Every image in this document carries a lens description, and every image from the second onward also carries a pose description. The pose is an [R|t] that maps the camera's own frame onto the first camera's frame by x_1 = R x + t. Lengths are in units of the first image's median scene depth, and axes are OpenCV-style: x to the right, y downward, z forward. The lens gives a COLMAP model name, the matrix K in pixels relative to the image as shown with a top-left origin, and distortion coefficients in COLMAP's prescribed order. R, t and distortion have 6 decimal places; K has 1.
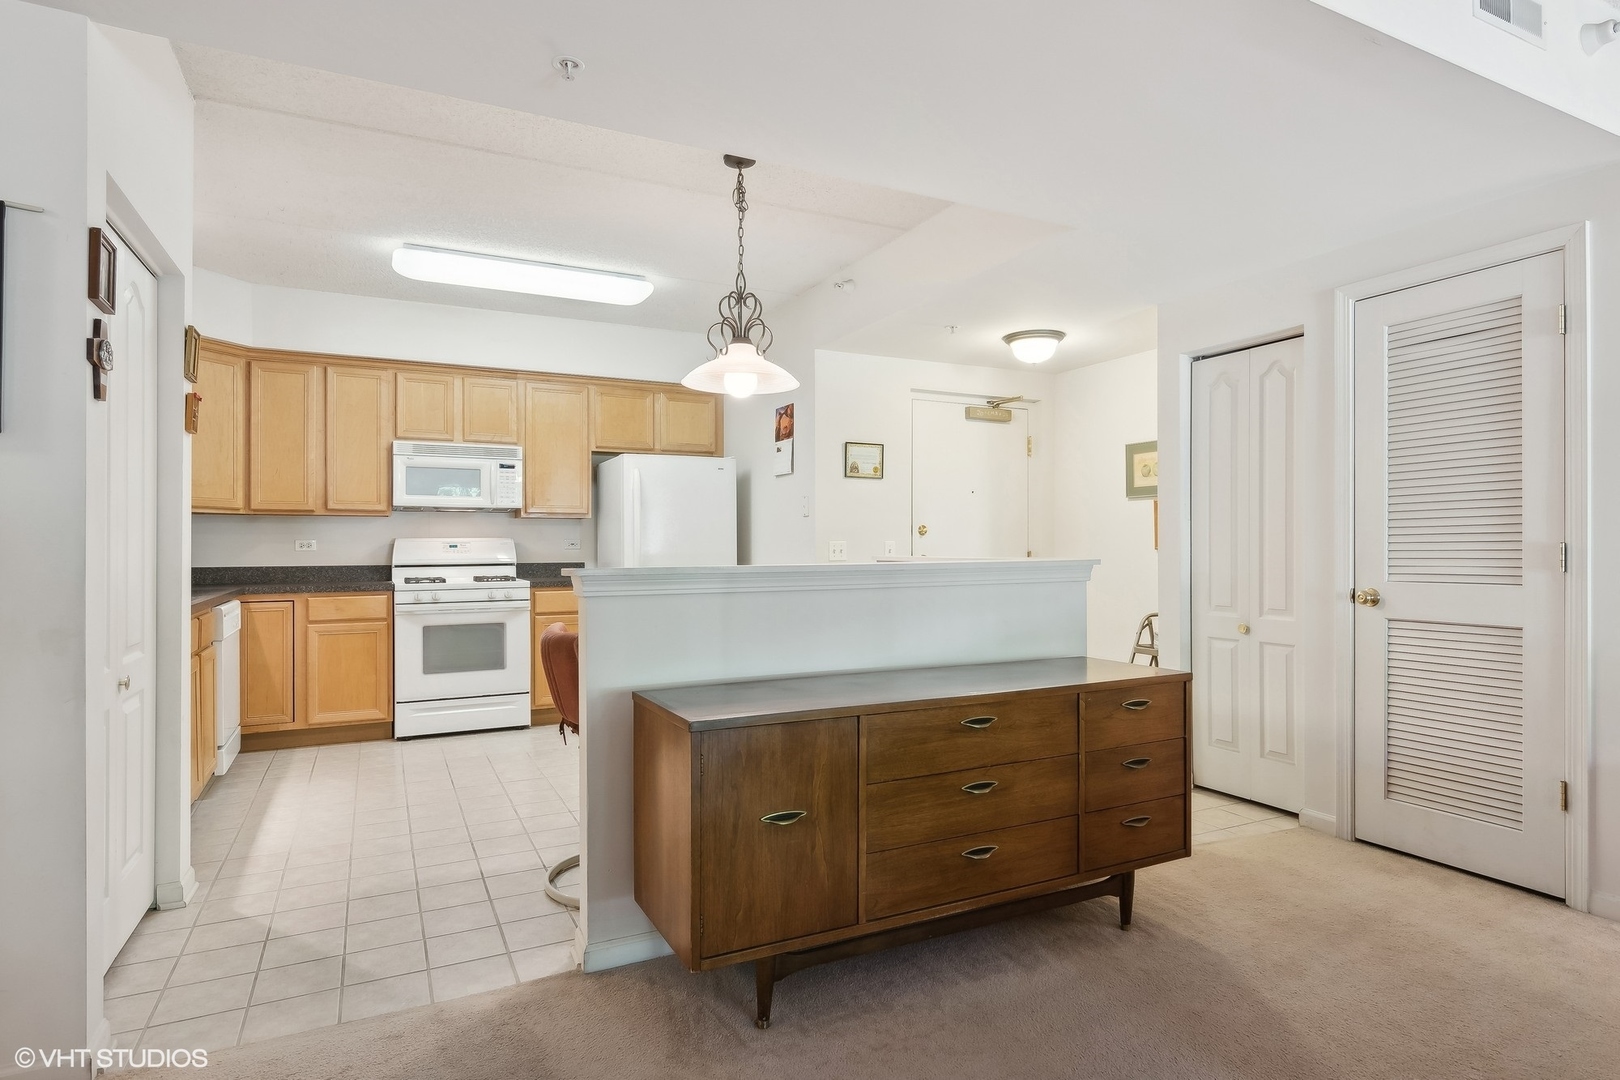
lens RADIAL K [[885.5, 0, 817.5], [0, 885.5, 544.9], [0, 0, 1]] dist [-0.000896, -0.000147]
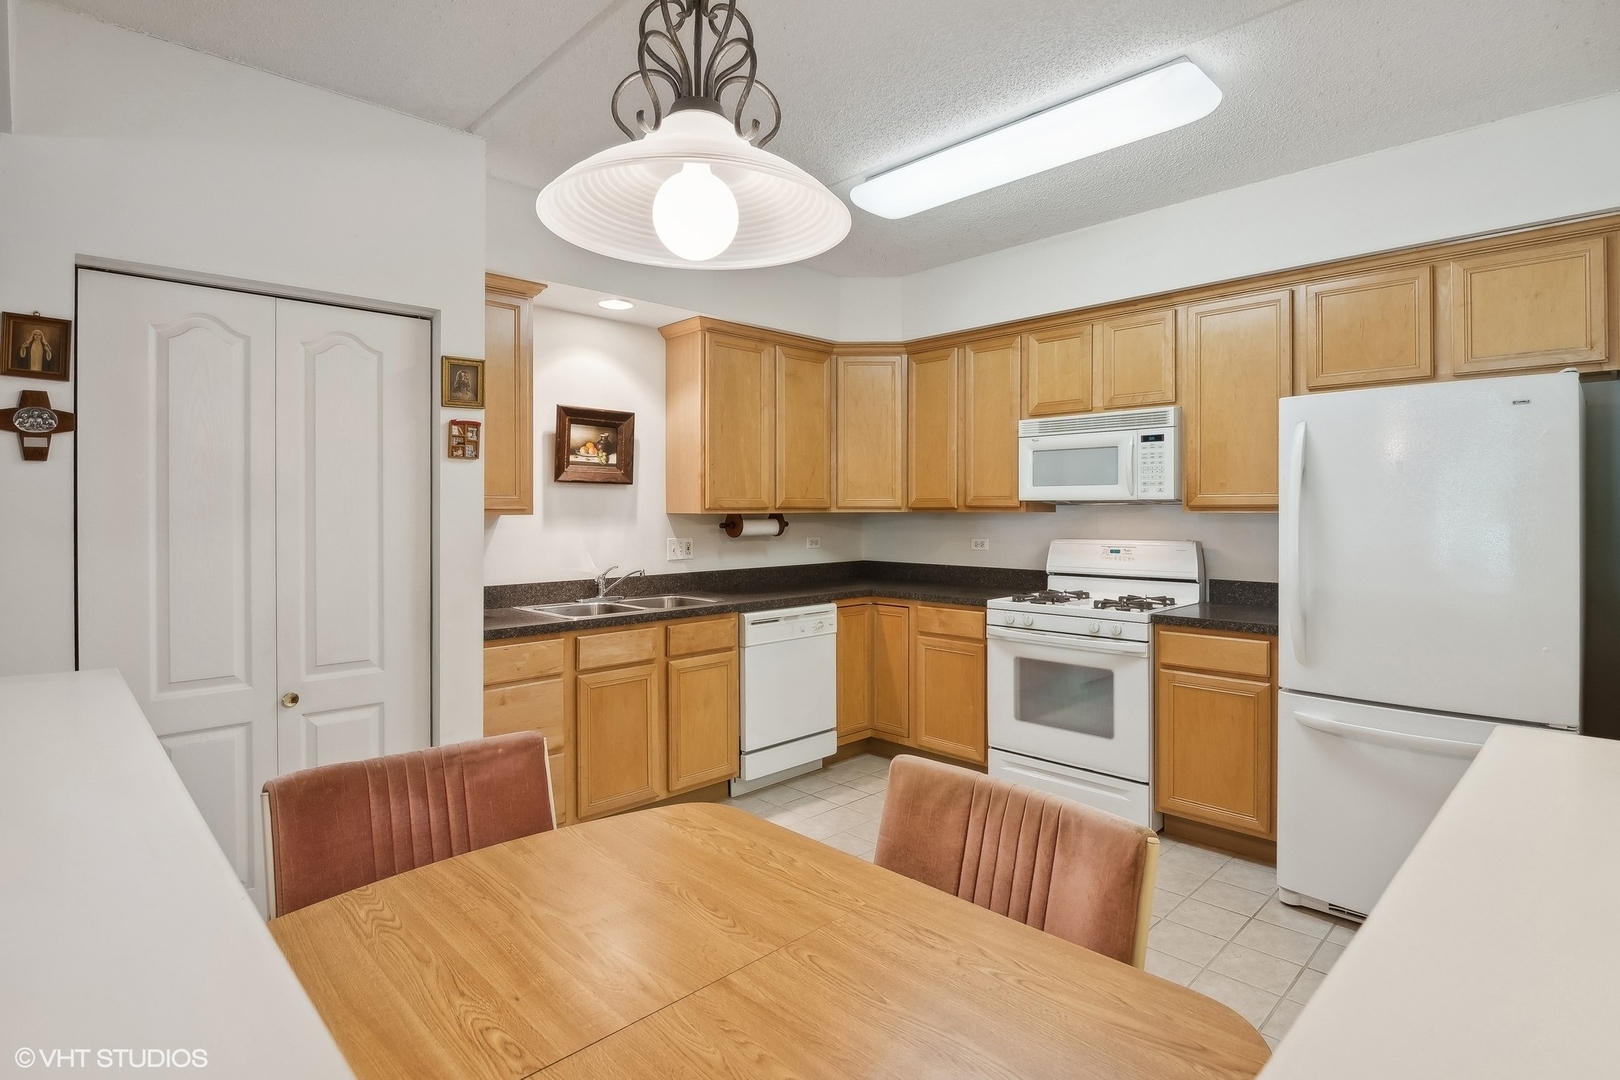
lens RADIAL K [[808.9, 0, 814.4], [0, 808.9, 515.3], [0, 0, 1]] dist [0.001055, -0.020253]
pose [[0.306542, 0.007487, -0.951828, 0.168087], [-0.000068, 0.999969, 0.007843, -0.036696], [0.951857, -0.002339, 0.306533, 0.592769]]
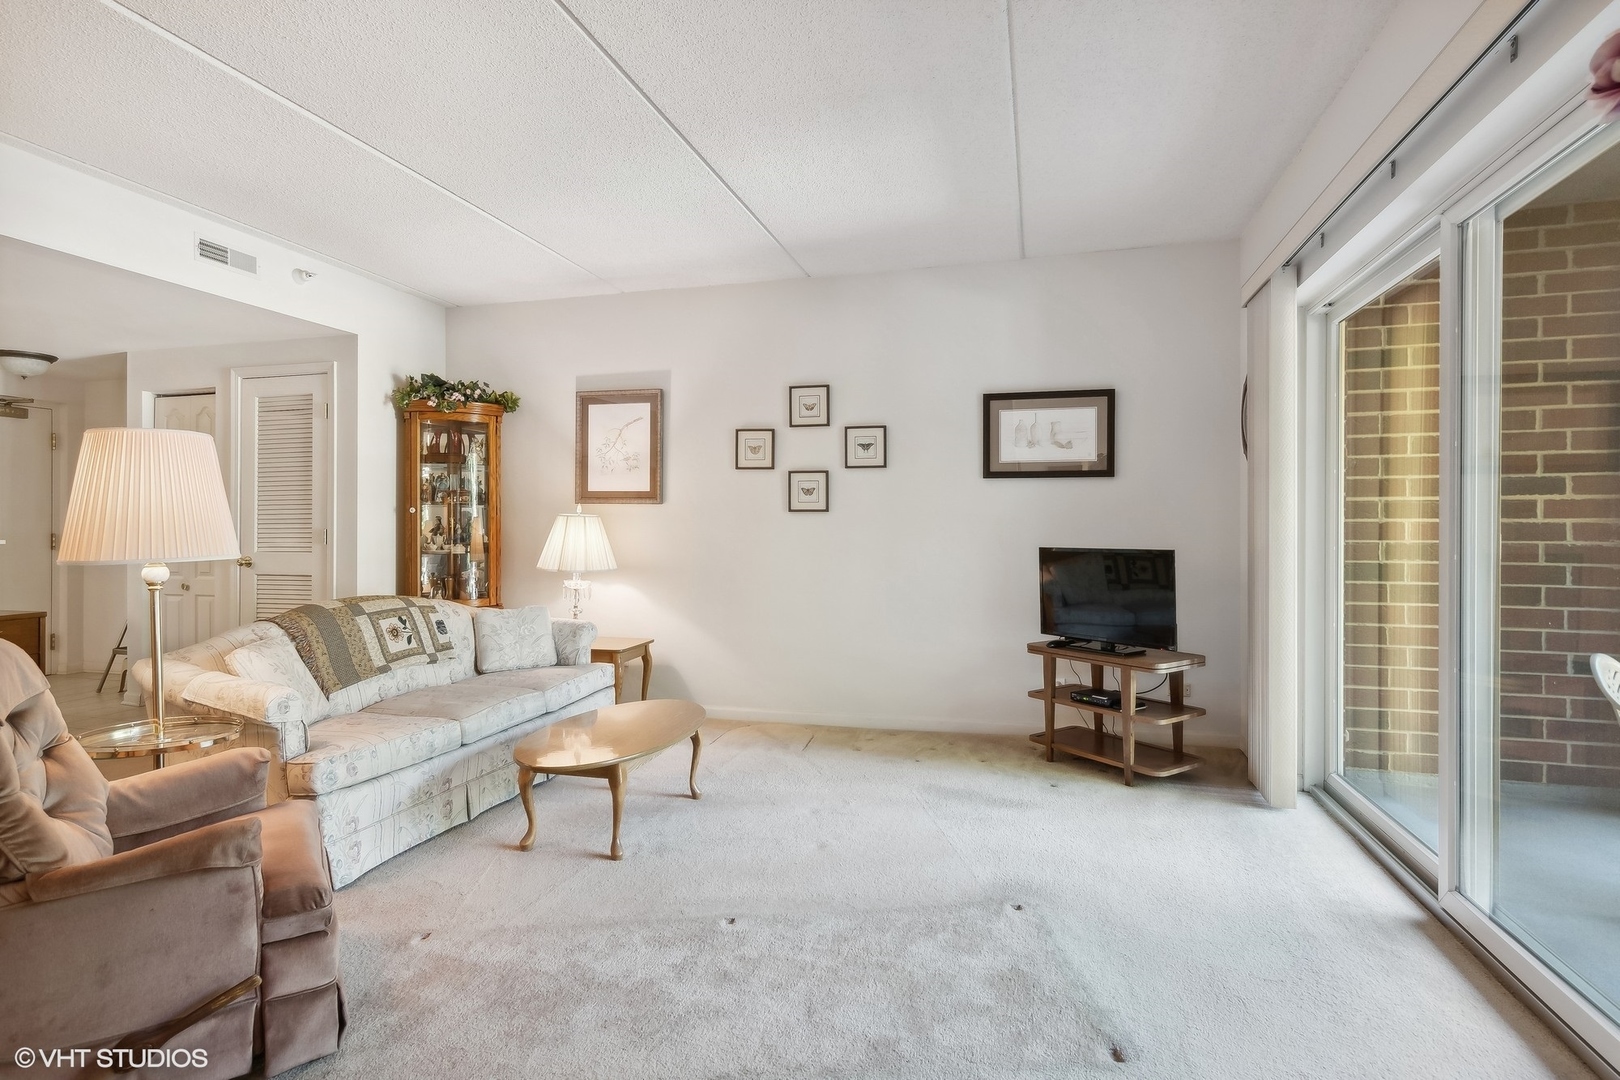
lens RADIAL K [[814.3, 0, 815.2], [0, 814.3, 527.9], [0, 0, 1]] dist [0.001102, 0.000891]
pose [[0.671570, 0.001741, 0.740939, 0.130358], [-0.003438, 0.999994, 0.000767, -0.004983], [-0.740933, -0.003062, 0.671572, -0.480358]]
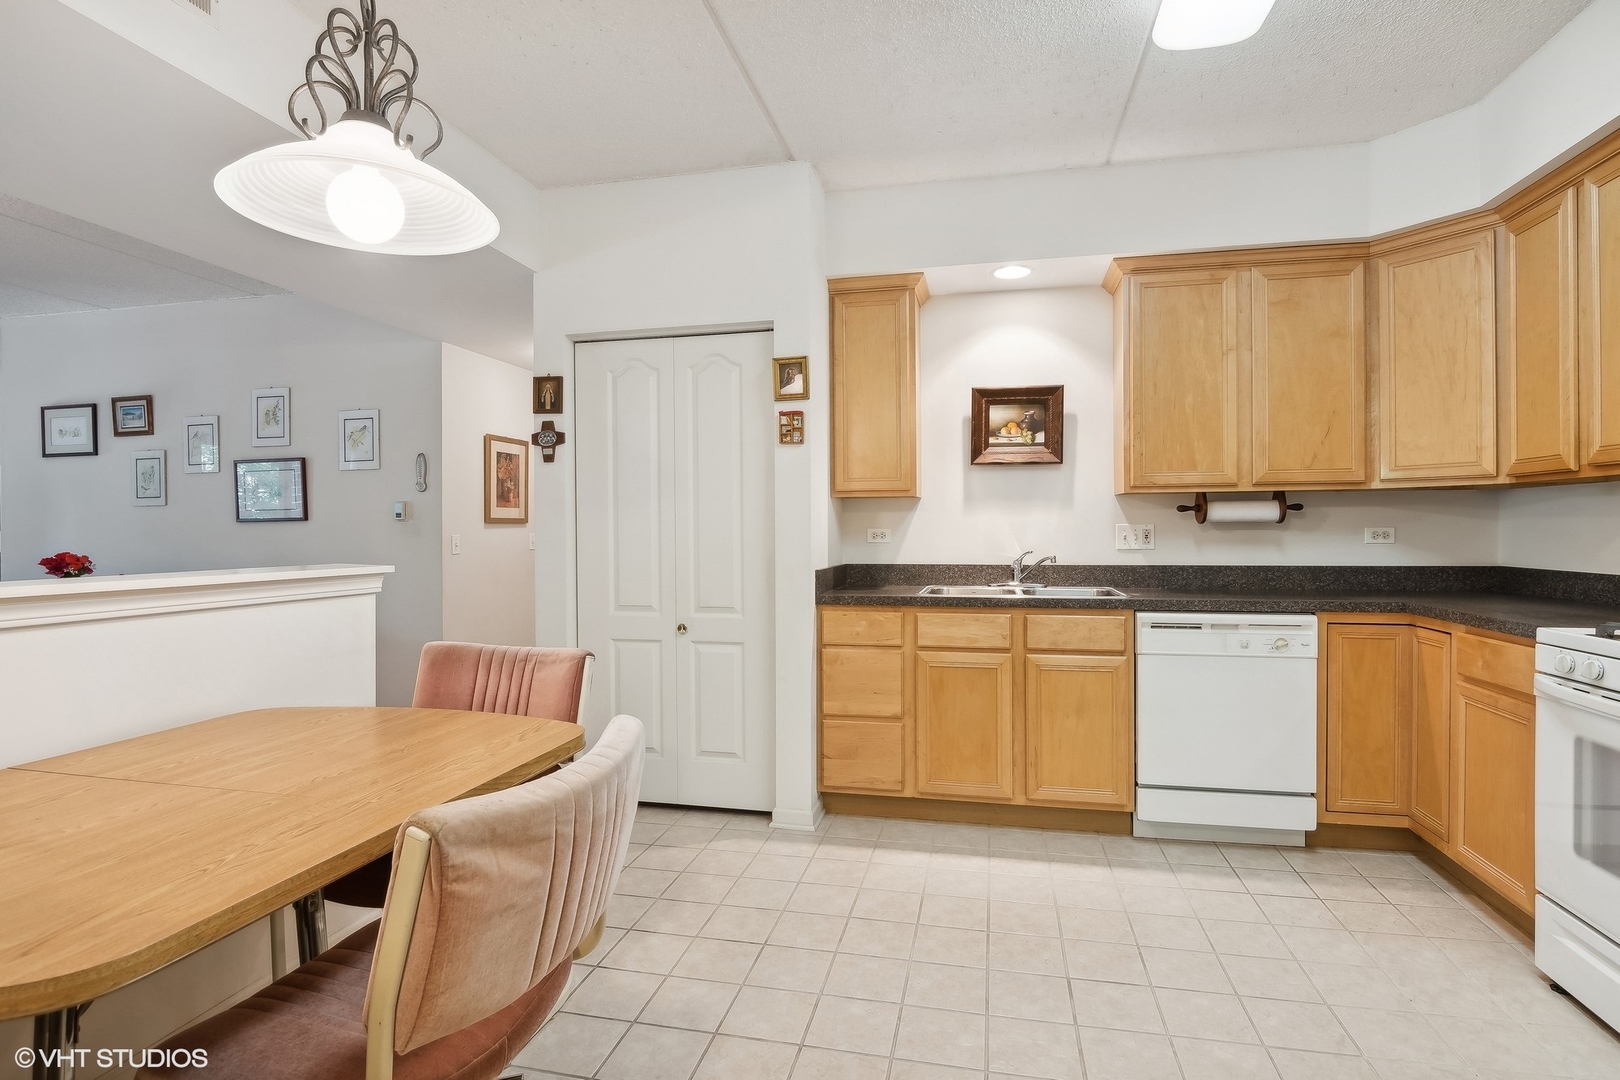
lens RADIAL K [[799.3, 0, 818.5], [0, 799.3, 533.6], [0, 0, 1]] dist [-0.001661, -0.013069]
pose [[-0.628456, 0.010455, -0.777775, 0.059675], [0.004915, 0.999943, 0.009470, -0.008129], [0.777830, 0.002129, -0.628472, 0.921280]]
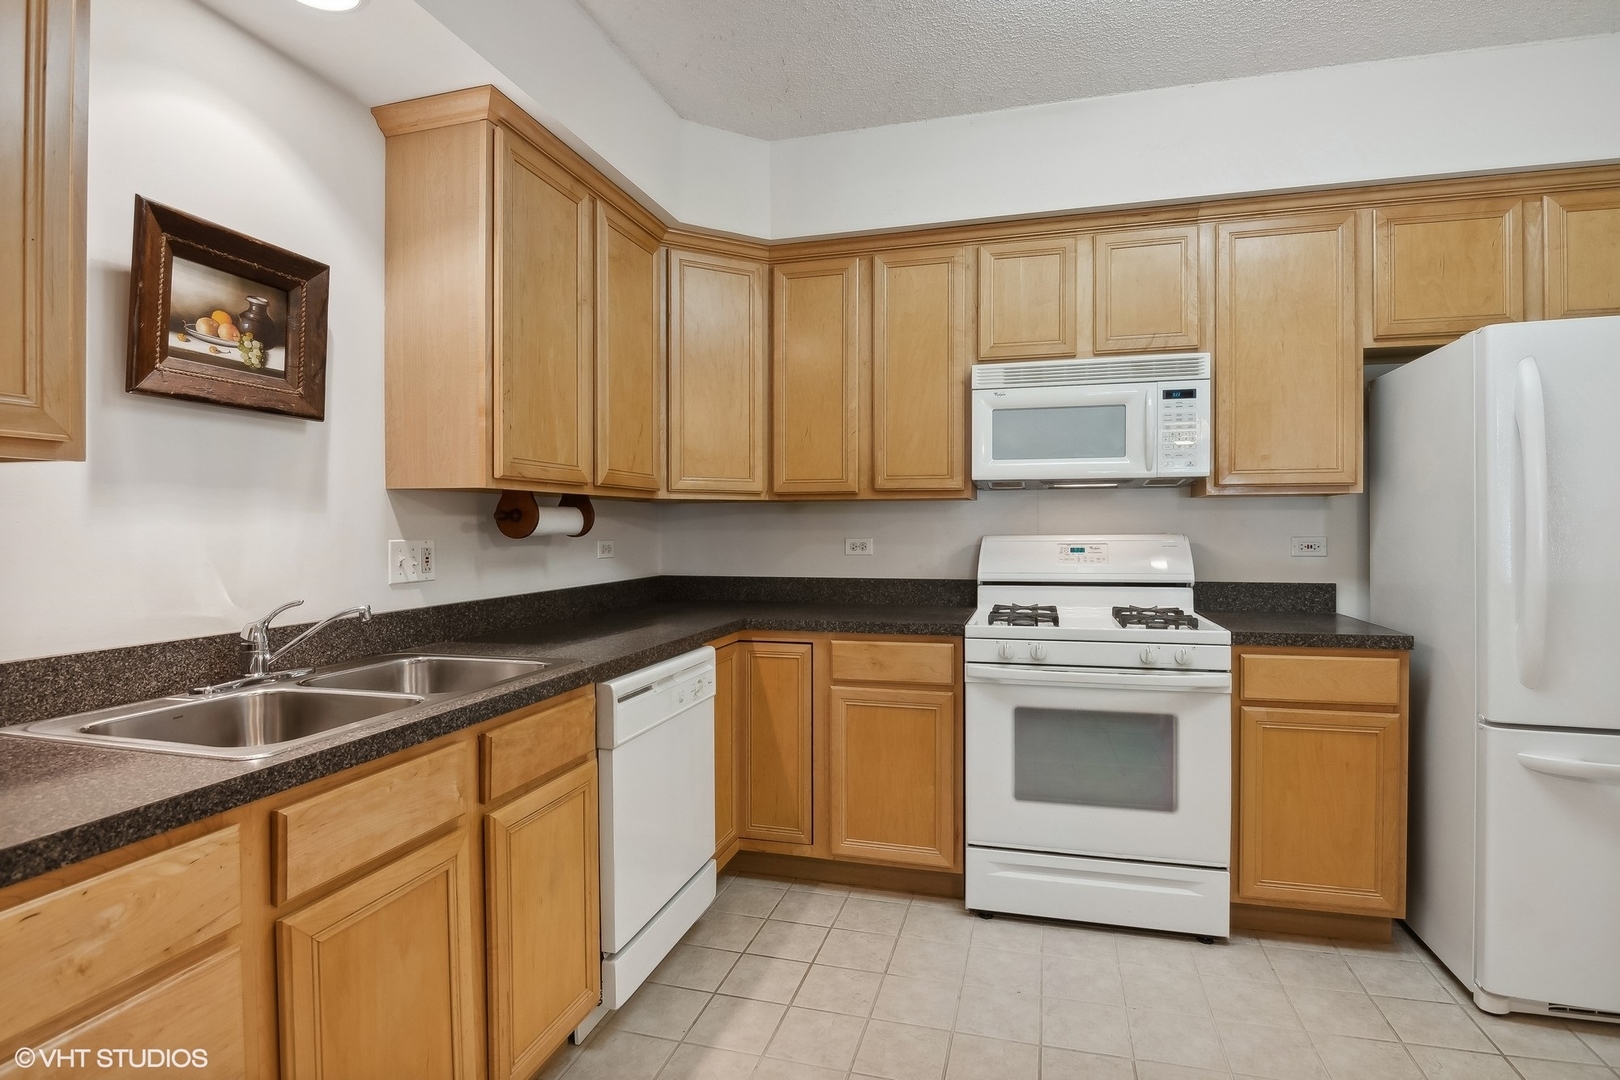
lens RADIAL K [[799.3, 0, 818.5], [0, 799.3, 533.6], [0, 0, 1]] dist [-0.001661, -0.013069]
pose [[0.741303, 0.005024, -0.671152, -0.207423], [0.001193, 0.999961, 0.008802, -0.014638], [0.671169, -0.007326, 0.741268, 0.552577]]
